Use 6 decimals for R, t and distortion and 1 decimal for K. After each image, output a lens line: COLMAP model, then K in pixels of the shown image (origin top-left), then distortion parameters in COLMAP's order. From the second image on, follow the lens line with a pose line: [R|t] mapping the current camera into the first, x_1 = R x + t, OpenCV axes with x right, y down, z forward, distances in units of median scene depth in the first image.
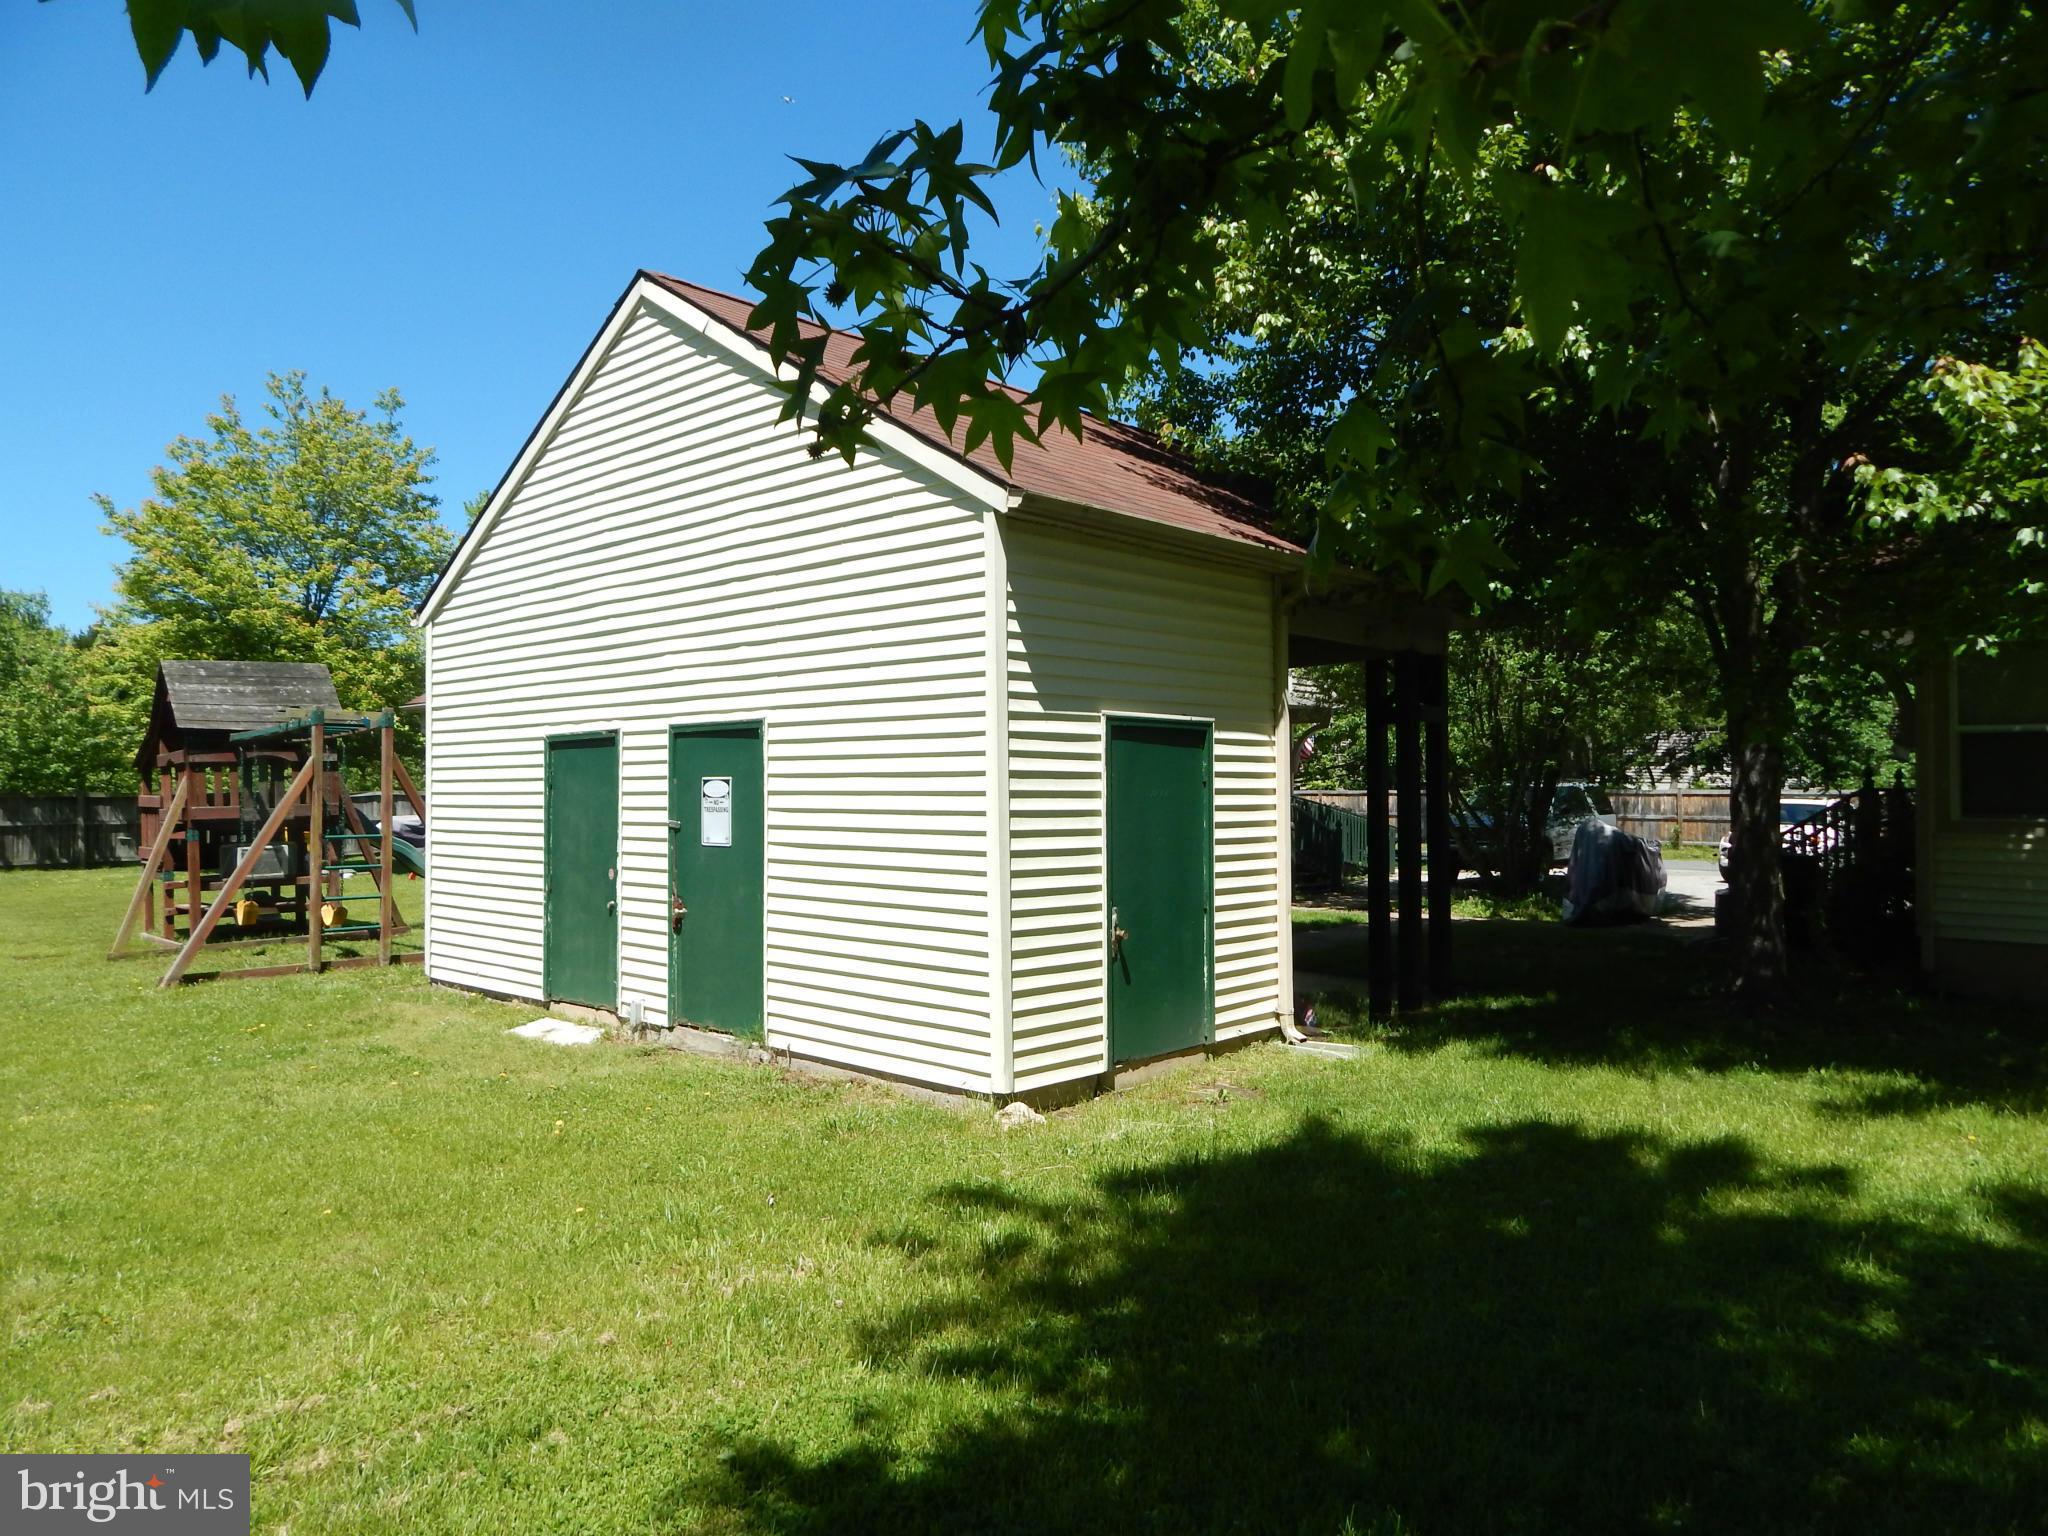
lens RADIAL K [[1330.0, 0, 1025.8], [0, 1330.0, 778.0], [0, 0, 1]] dist [-0.007434, 0.004647]
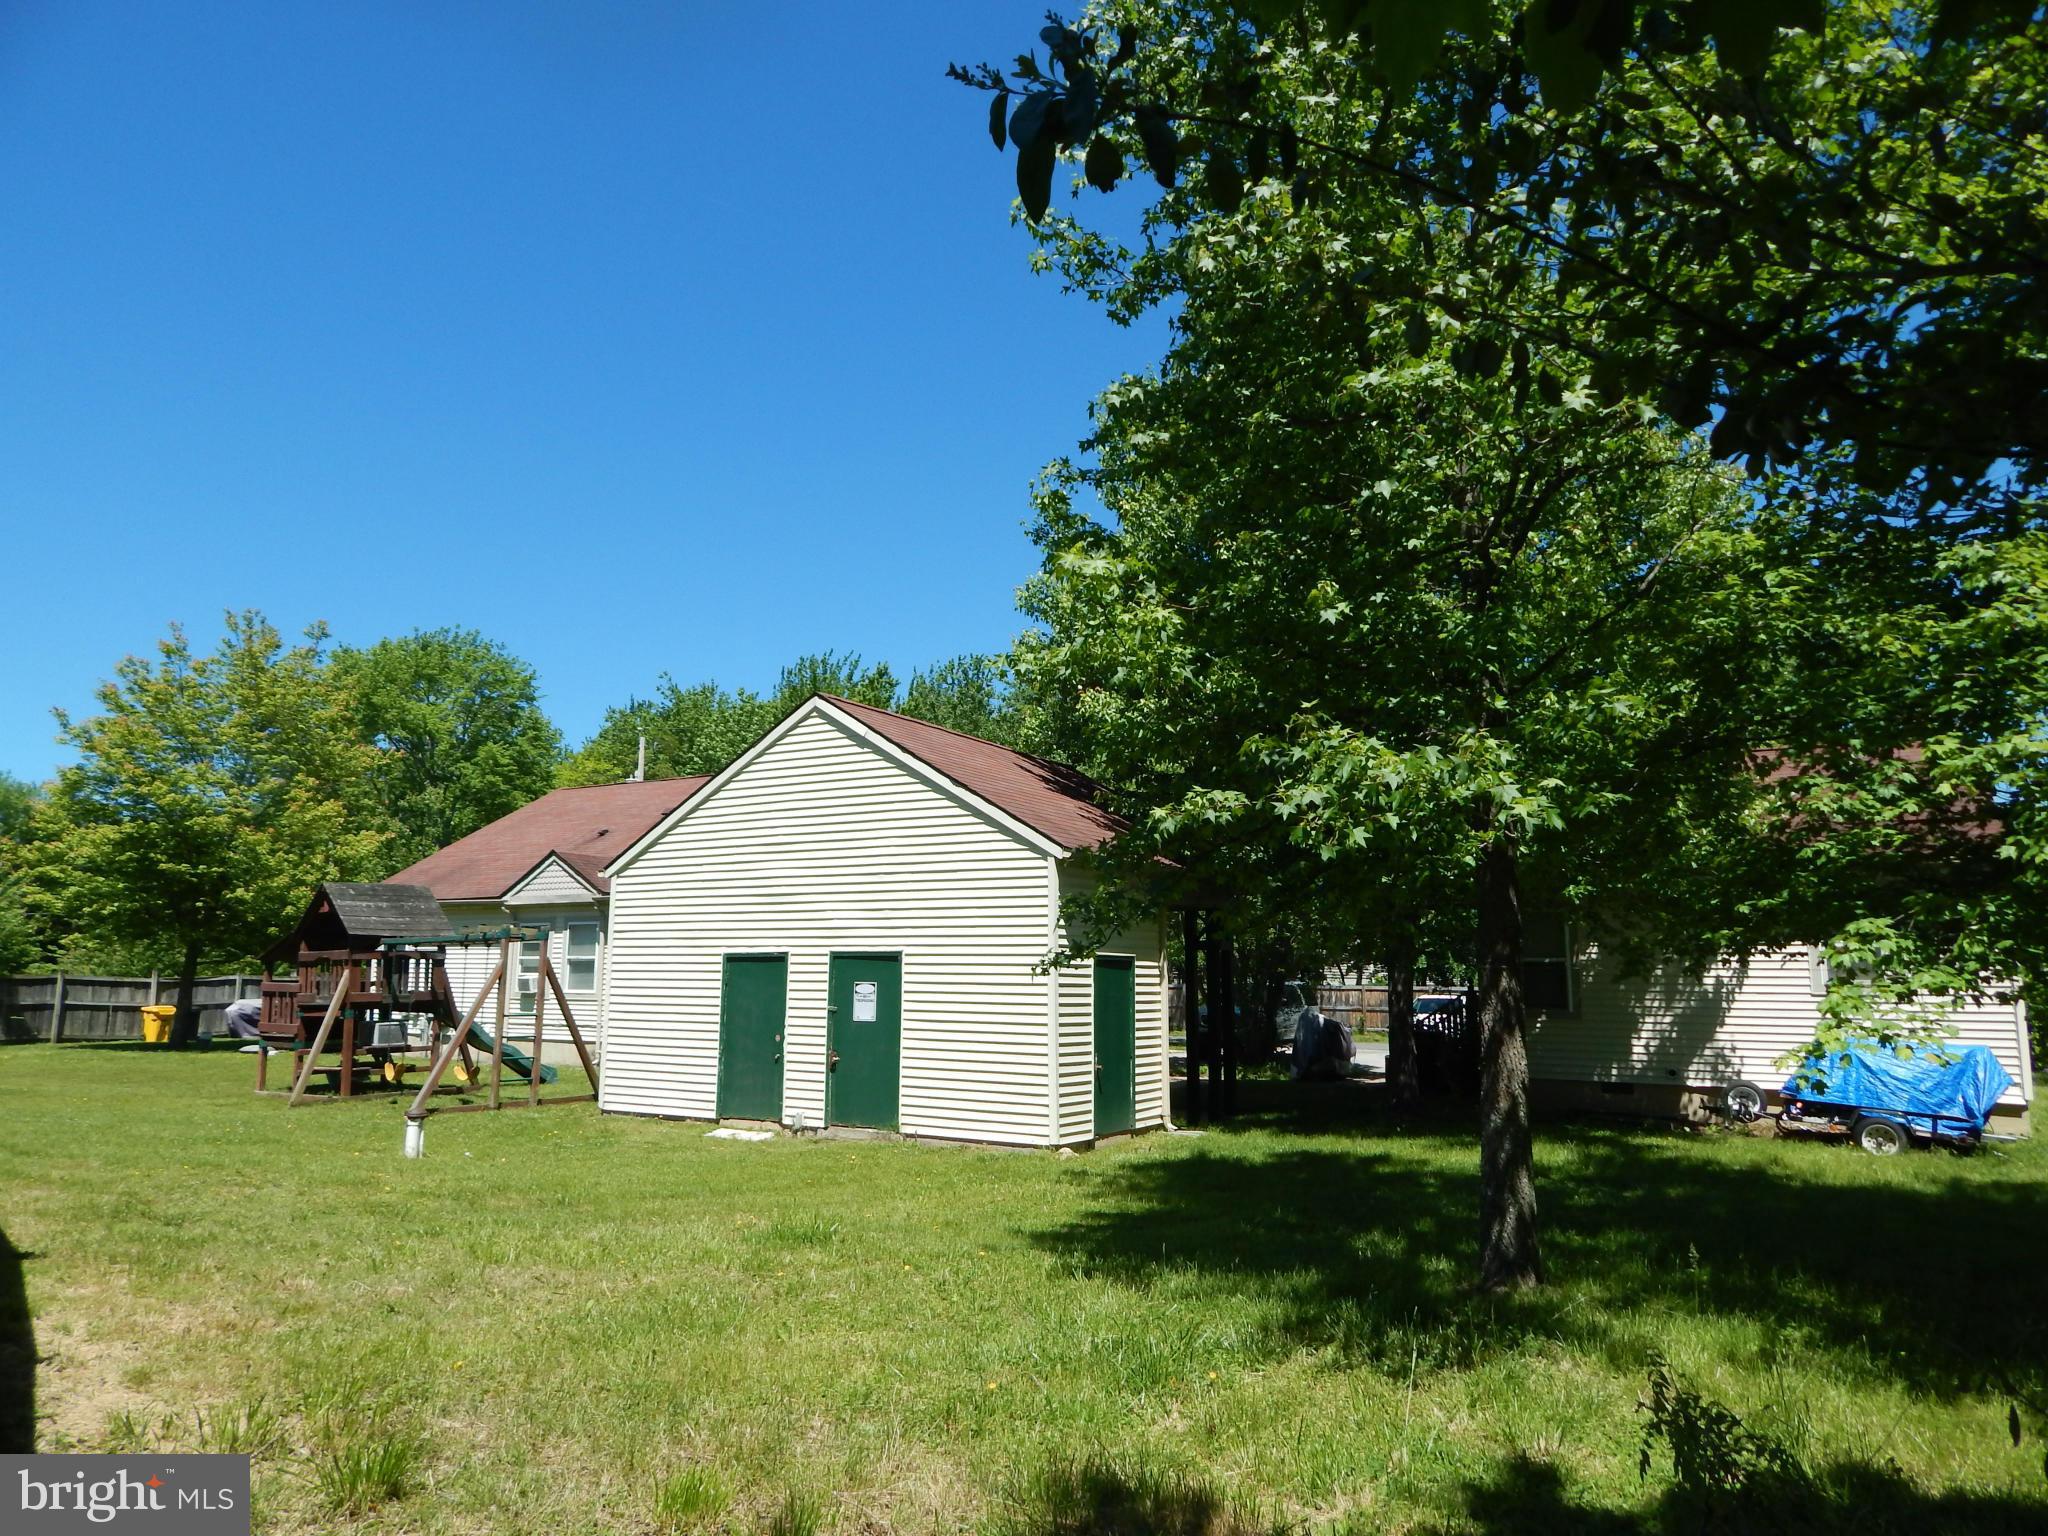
lens RADIAL K [[1330.0, 0, 1034.5], [0, 1330.0, 782.0], [0, 0, 1]] dist [-0.007434, 0.004647]
pose [[0.976455, 0.043461, 0.211298, -0.388735], [-0.014216, 0.990330, -0.138003, -0.023270], [-0.215253, 0.131750, 0.967630, -0.796184]]
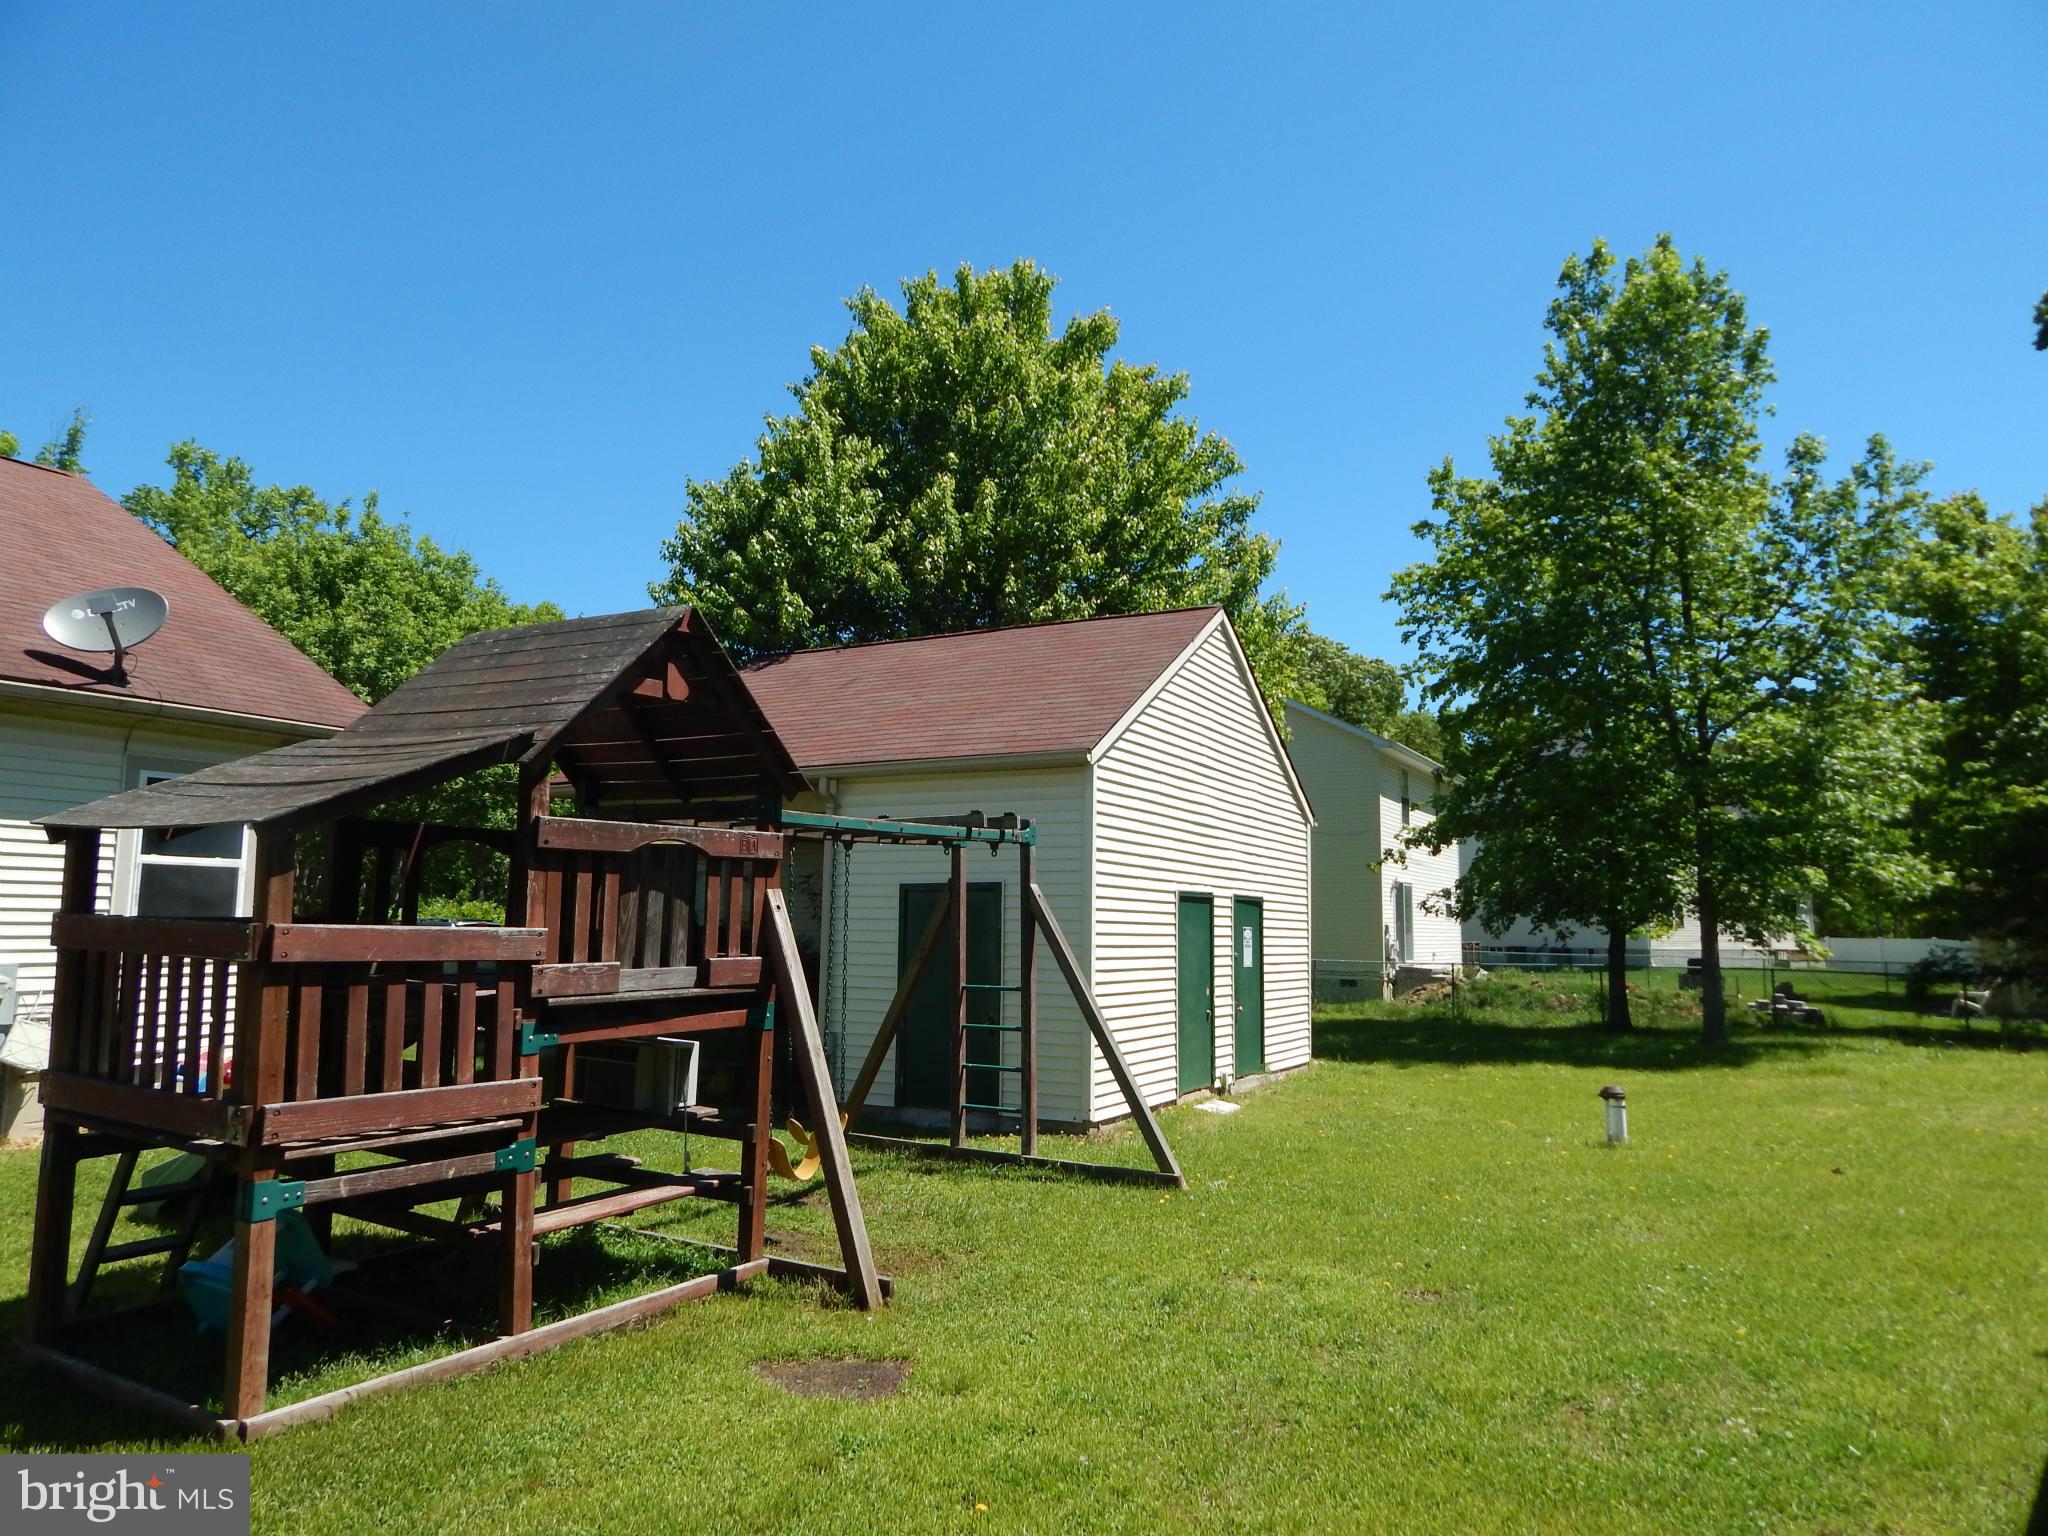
lens RADIAL K [[1330.0, 0, 1035.8], [0, 1330.0, 751.9], [0, 0, 1]] dist [-0.007434, 0.004647]
pose [[-0.256712, 0.128148, 0.957955, -1.810763], [-0.026159, 0.989886, -0.139430, 0.021533], [-0.966134, -0.060853, -0.250763, 1.670954]]
